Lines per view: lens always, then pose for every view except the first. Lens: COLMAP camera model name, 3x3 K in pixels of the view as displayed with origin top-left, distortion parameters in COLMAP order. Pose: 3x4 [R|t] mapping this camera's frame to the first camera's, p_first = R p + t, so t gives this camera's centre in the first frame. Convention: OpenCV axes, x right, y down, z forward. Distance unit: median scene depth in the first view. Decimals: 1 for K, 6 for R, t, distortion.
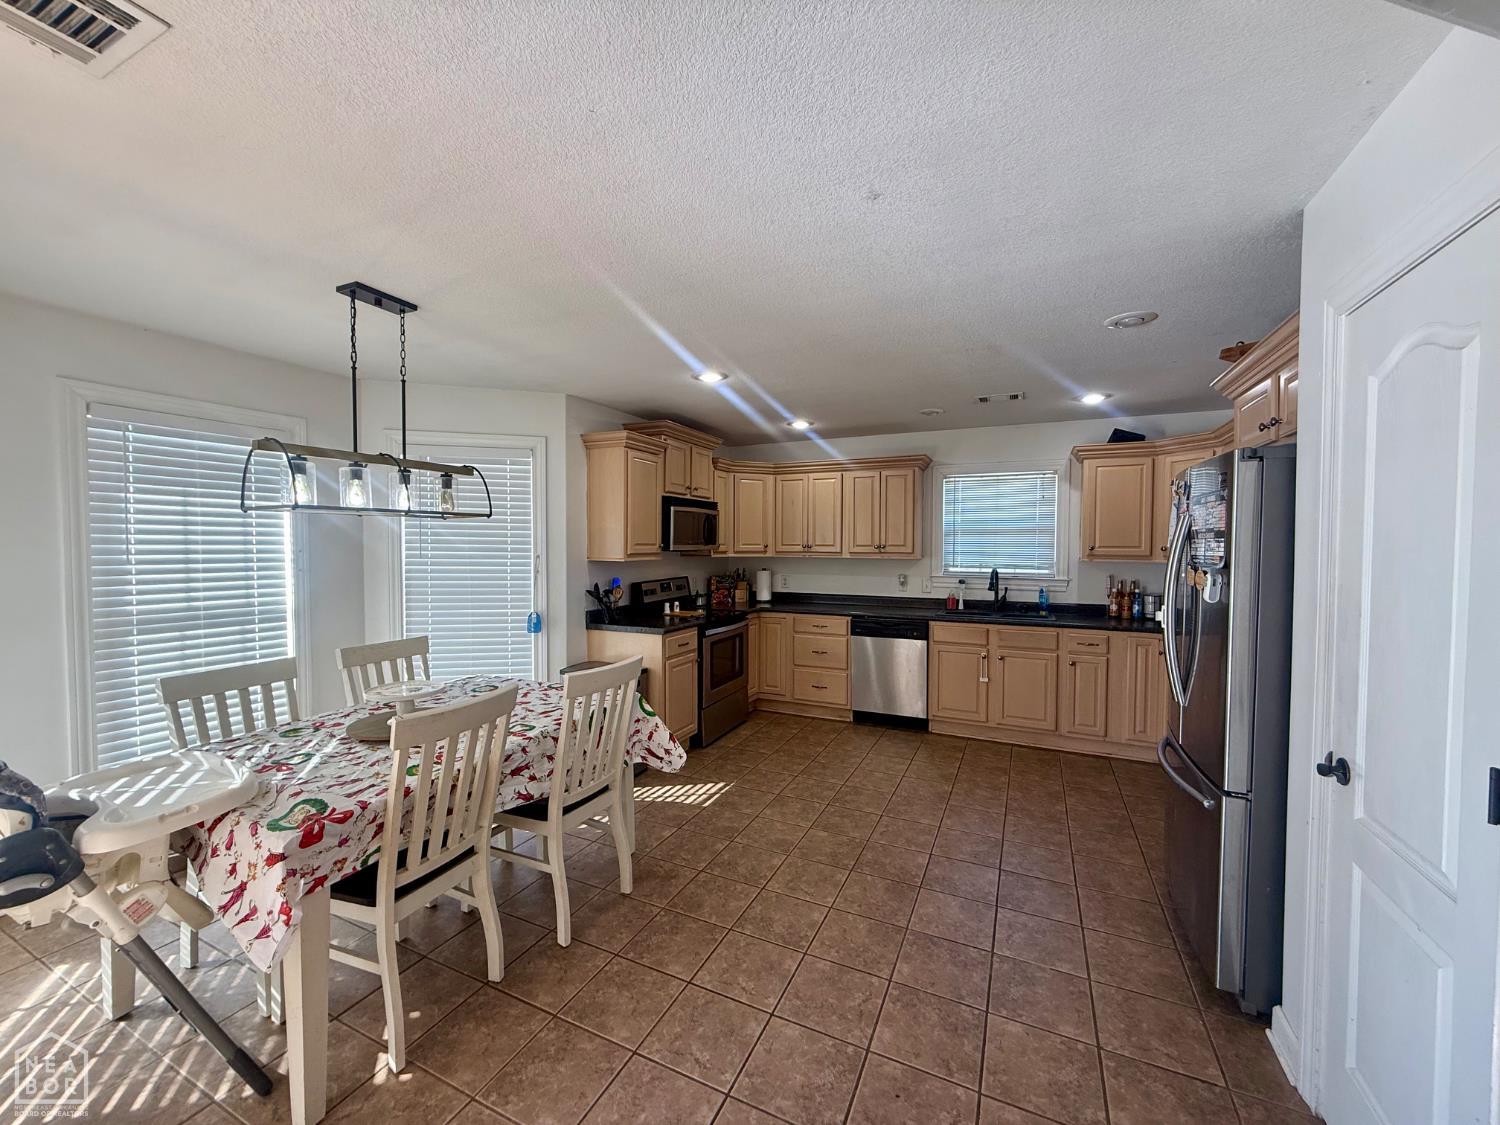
lens RADIAL K [[597.0, 0, 748.8], [0, 597.0, 562.7], [0, 0, 1]] dist [-0.000488, -0.000046]
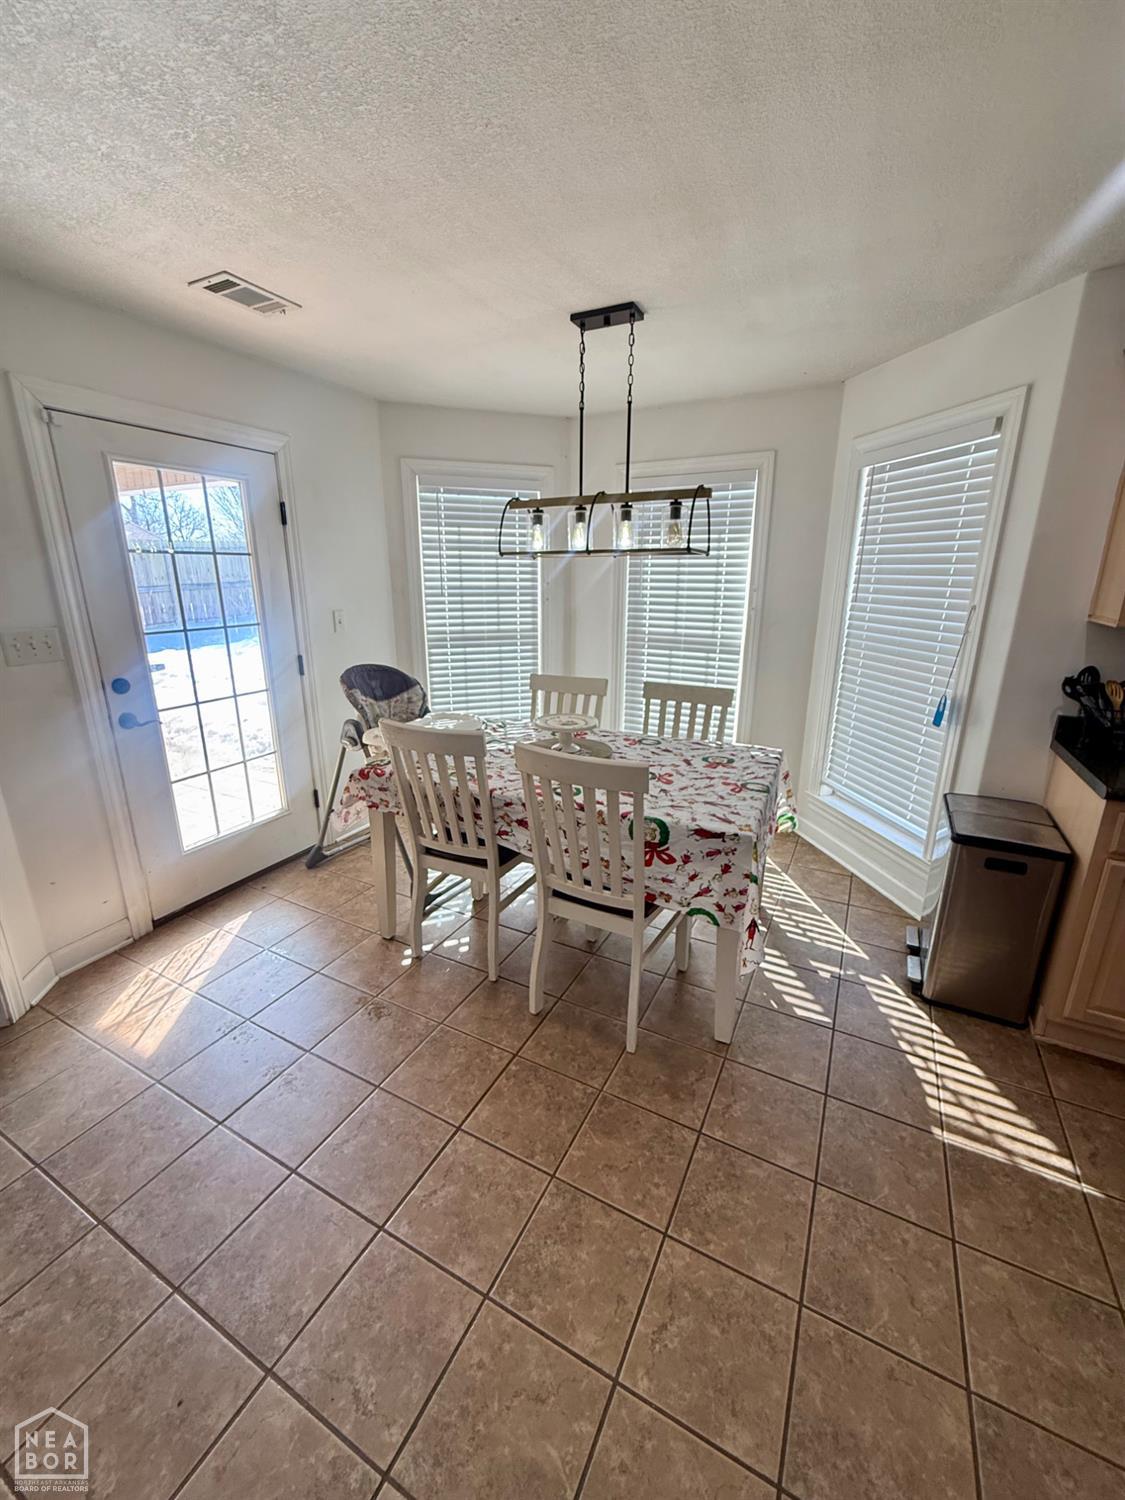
lens RADIAL K [[597.0, 0, 559.9], [0, 597.0, 746.2], [0, 0, 1]] dist [-0.000488, -0.000046]
pose [[-0.048742, 0.273513, -0.960633, 0.261318], [-0.035564, 0.960691, 0.275334, -0.024719], [0.998178, 0.047584, -0.037099, 0.539298]]
